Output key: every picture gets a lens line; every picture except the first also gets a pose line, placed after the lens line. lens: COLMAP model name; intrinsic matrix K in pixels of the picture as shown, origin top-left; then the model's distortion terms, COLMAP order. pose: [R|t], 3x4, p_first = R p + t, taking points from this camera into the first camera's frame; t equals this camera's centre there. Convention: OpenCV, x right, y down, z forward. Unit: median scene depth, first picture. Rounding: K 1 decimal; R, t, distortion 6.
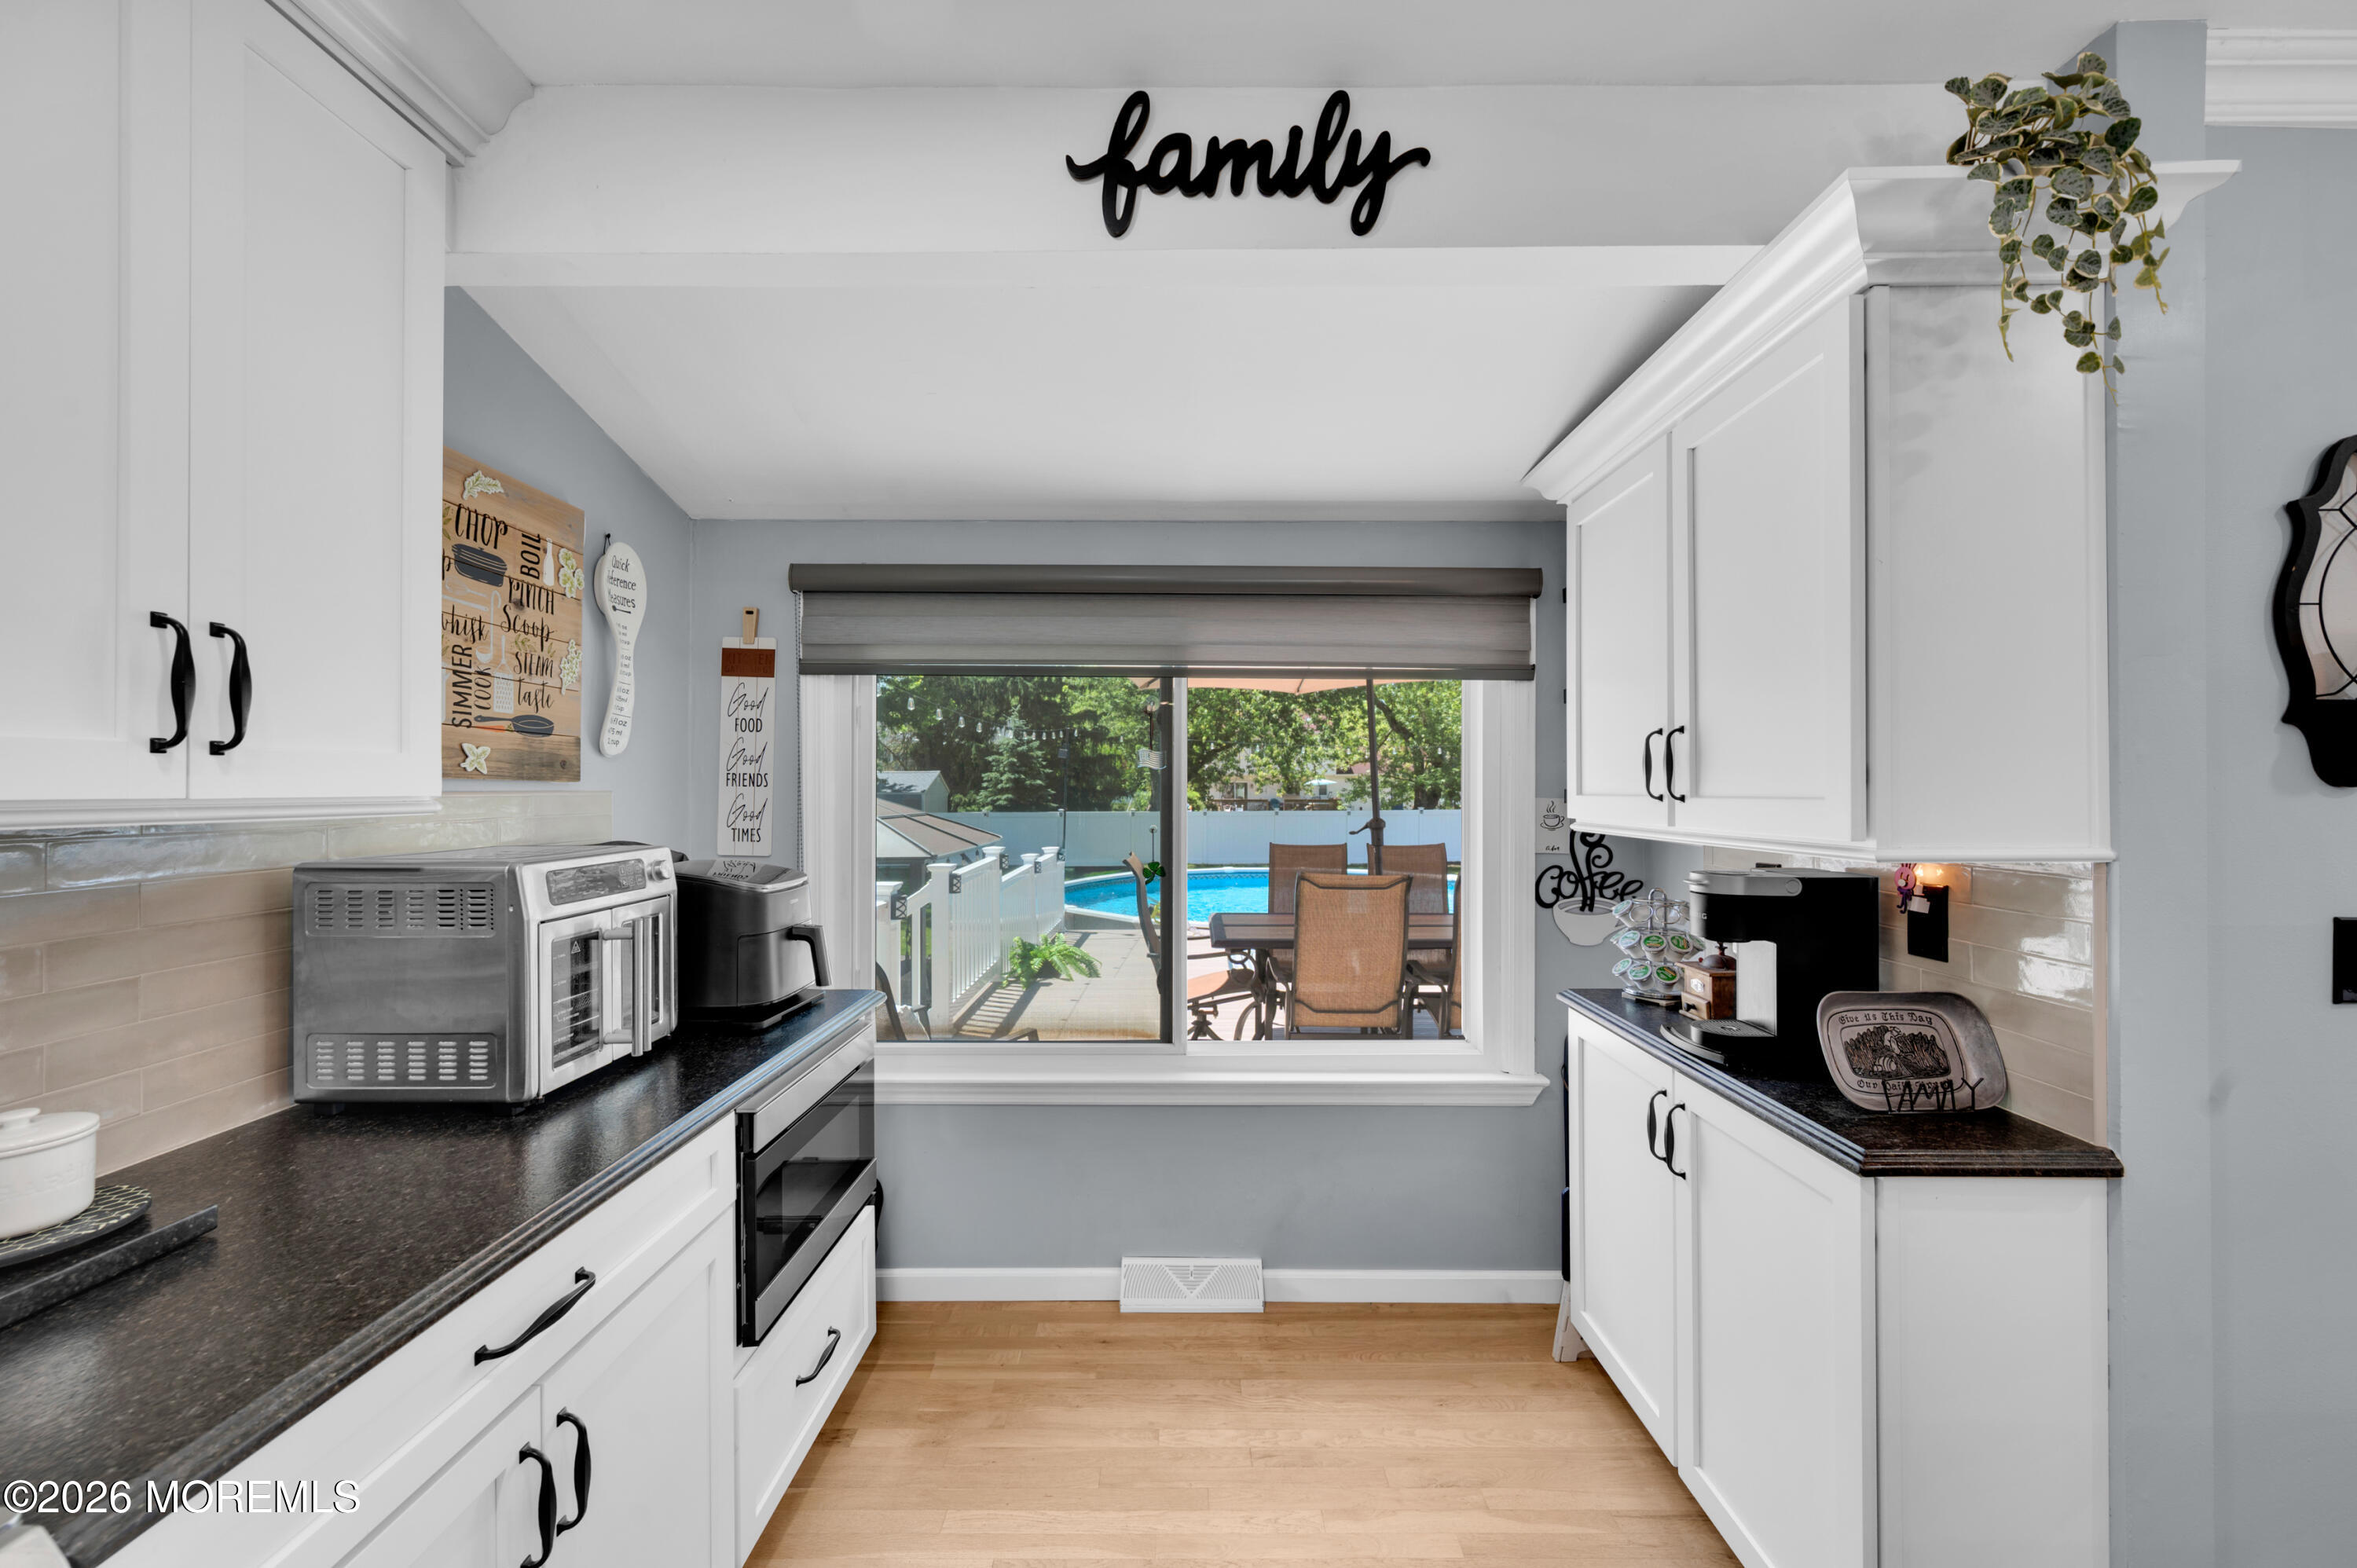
lens RADIAL K [[926.8, 0, 1186.9], [0, 926.8, 787.4], [0, 0, 1]] dist [-0.006724, -0.000385]
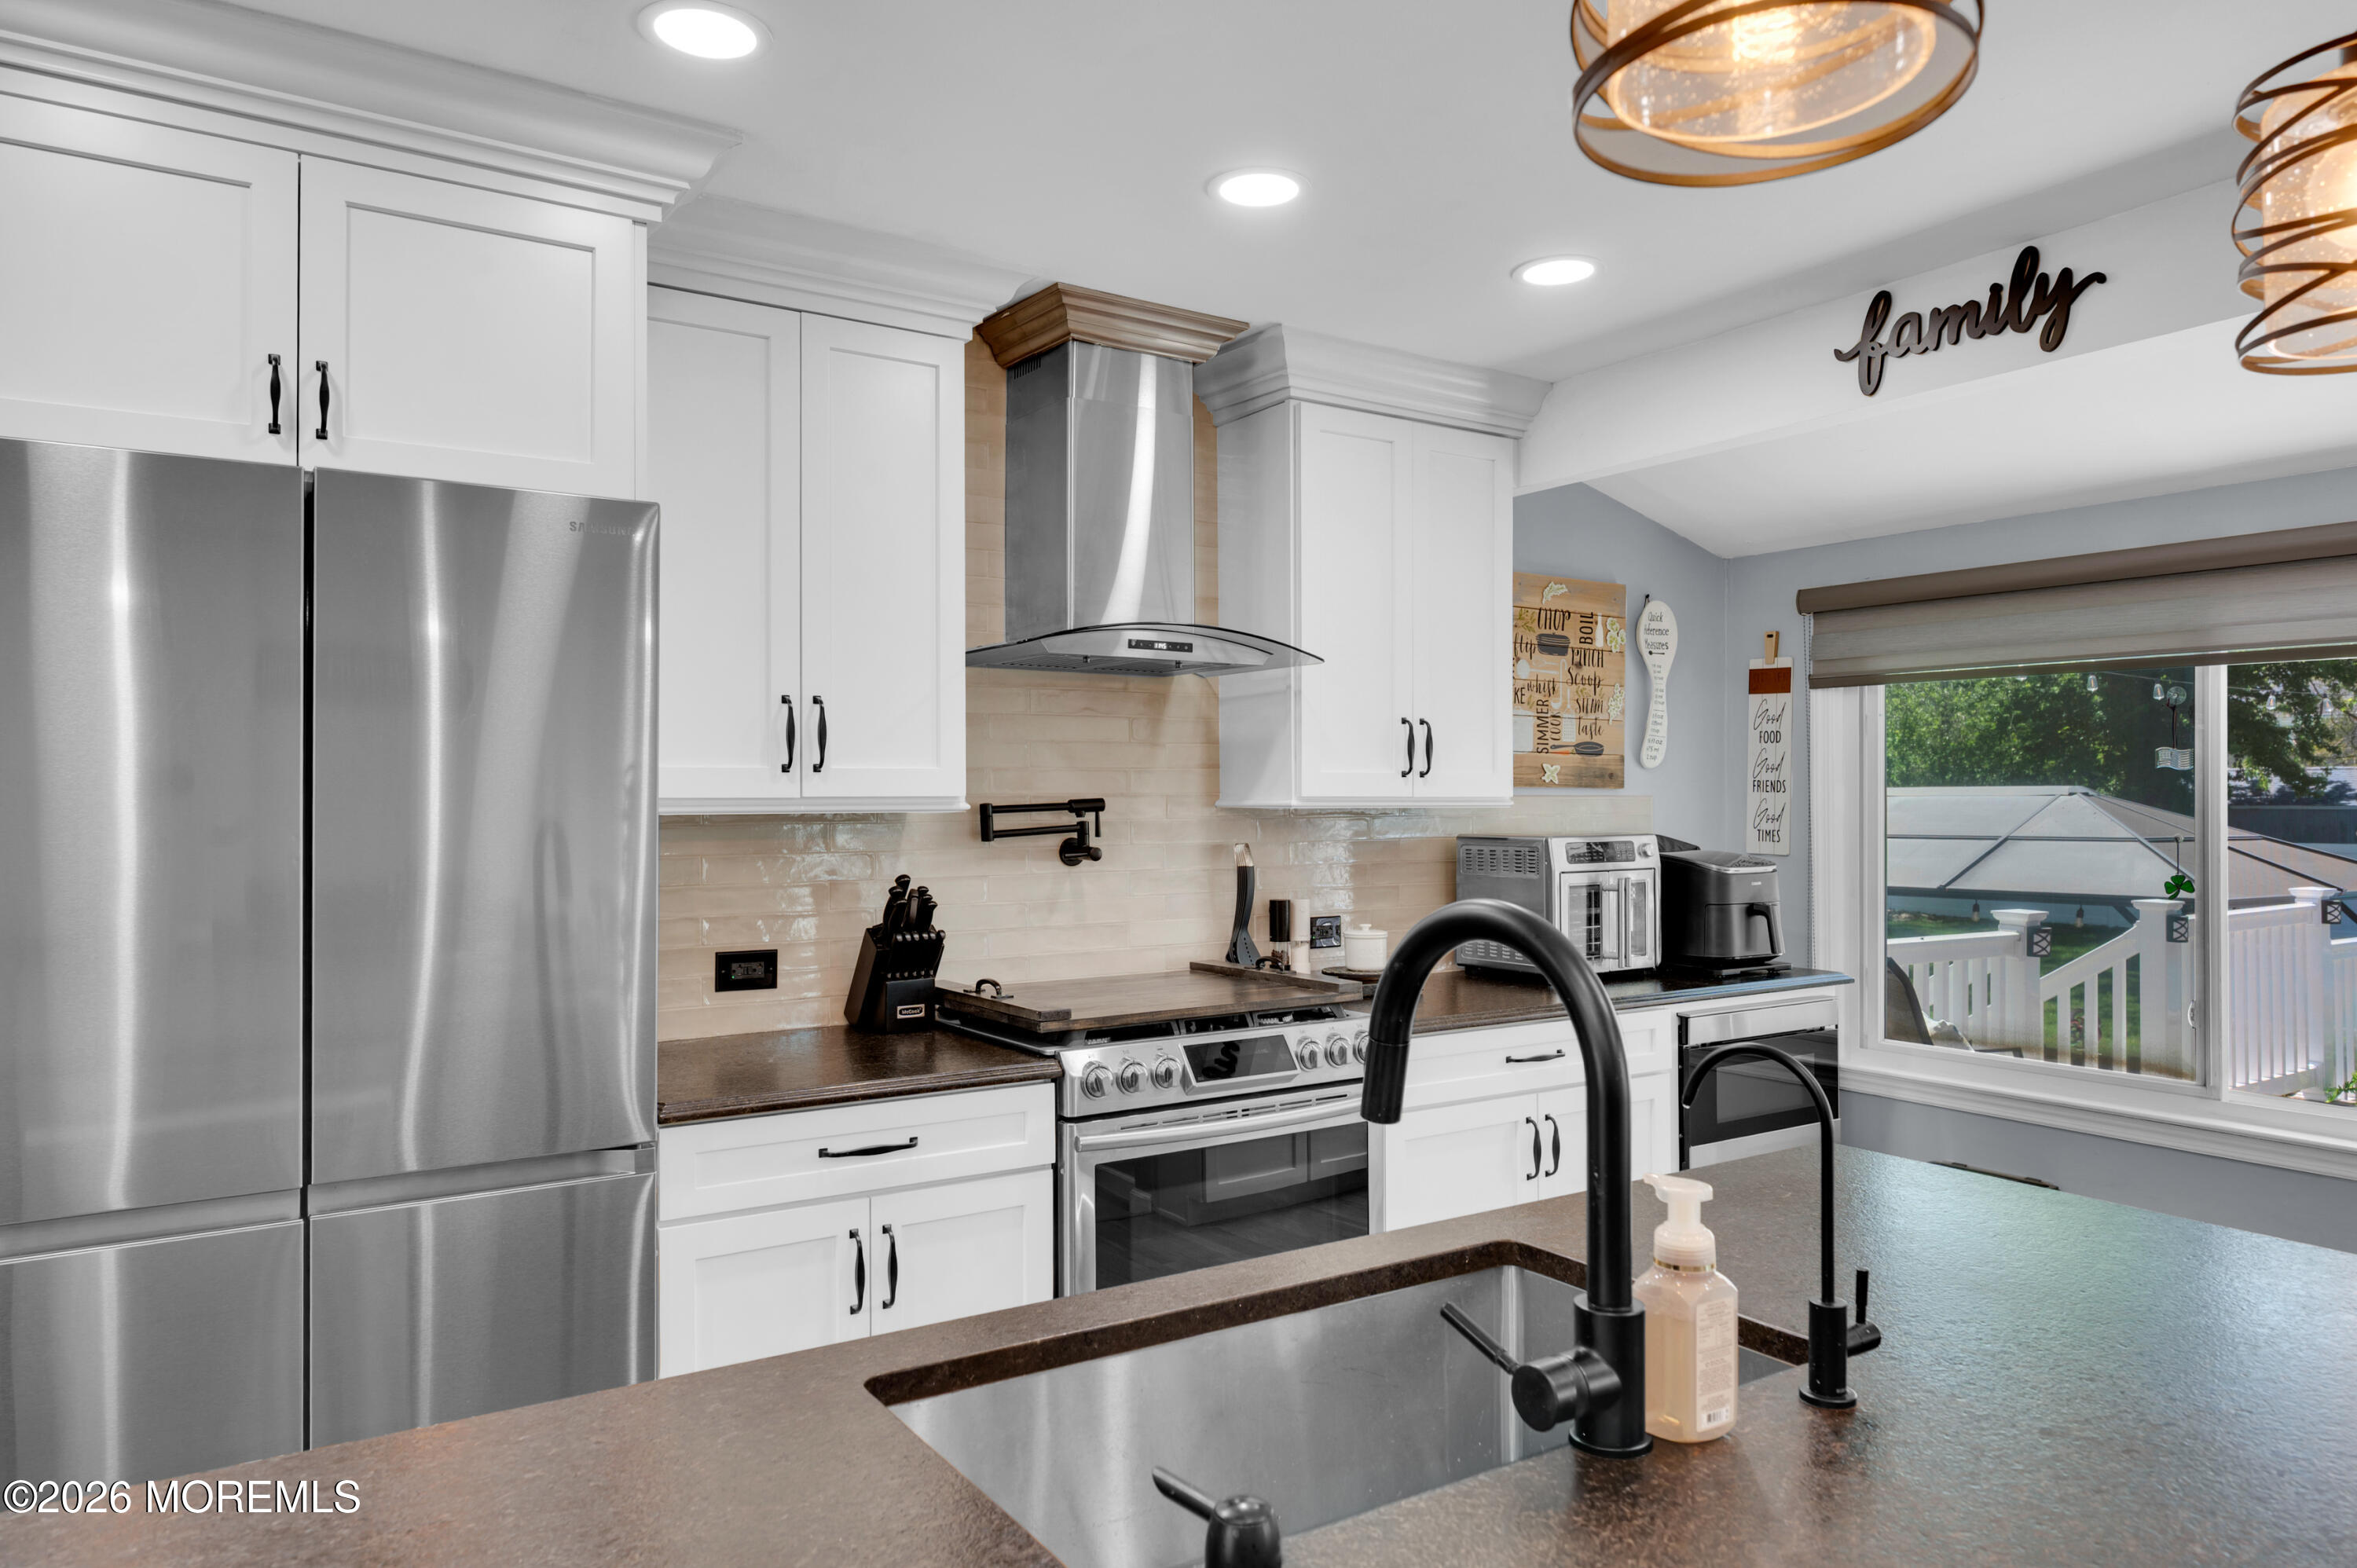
lens RADIAL K [[1523.5, 0, 1120.3], [0, 1523.5, 782.9], [0, 0, 1]] dist [0.001053, -0.000153]
pose [[0.513510, -0.008870, -0.858038, 0.988270], [0.000189, 0.999948, -0.010223, 0.009139], [0.858084, 0.005087, 0.513485, -0.867147]]
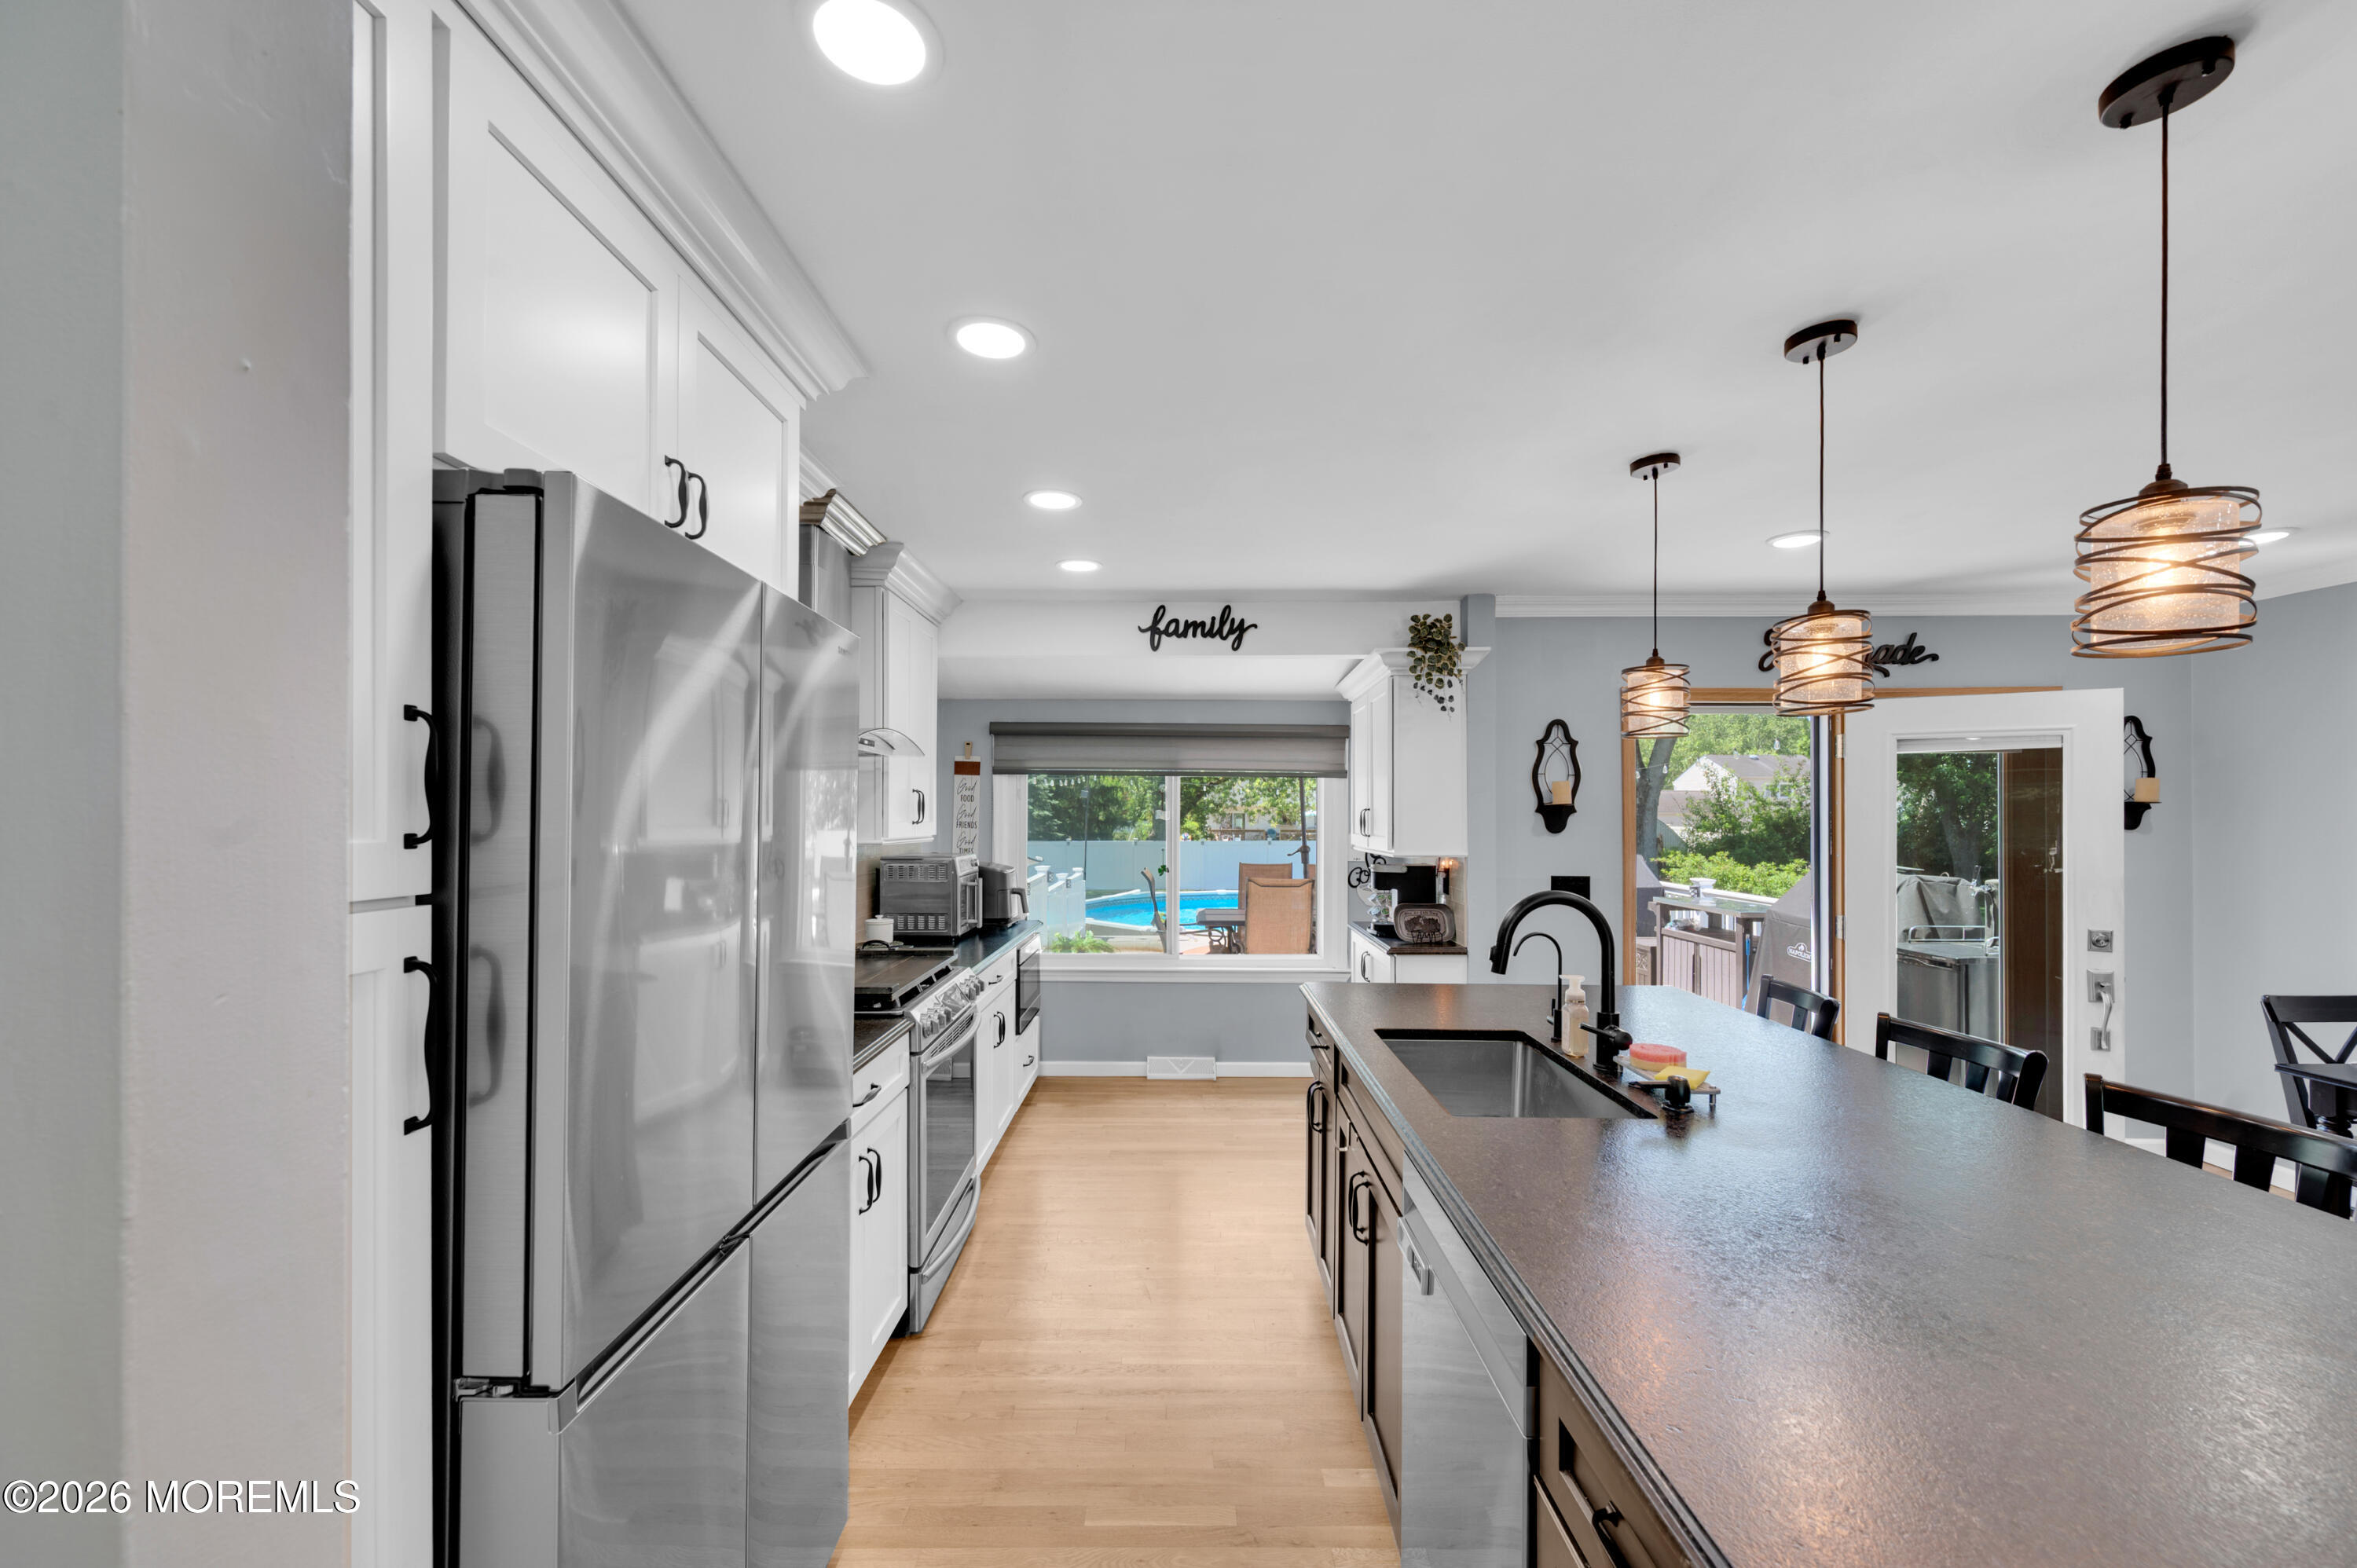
lens RADIAL K [[979.8, 0, 1175.9], [0, 979.8, 820.7], [0, 0, 1]] dist [-0.015041, -0.000071]
pose [[0.999929, 0.001820, -0.011769, 0.024718], [-0.001759, 0.999985, 0.005164, -0.042147], [0.011778, -0.005143, 0.999917, -1.672899]]
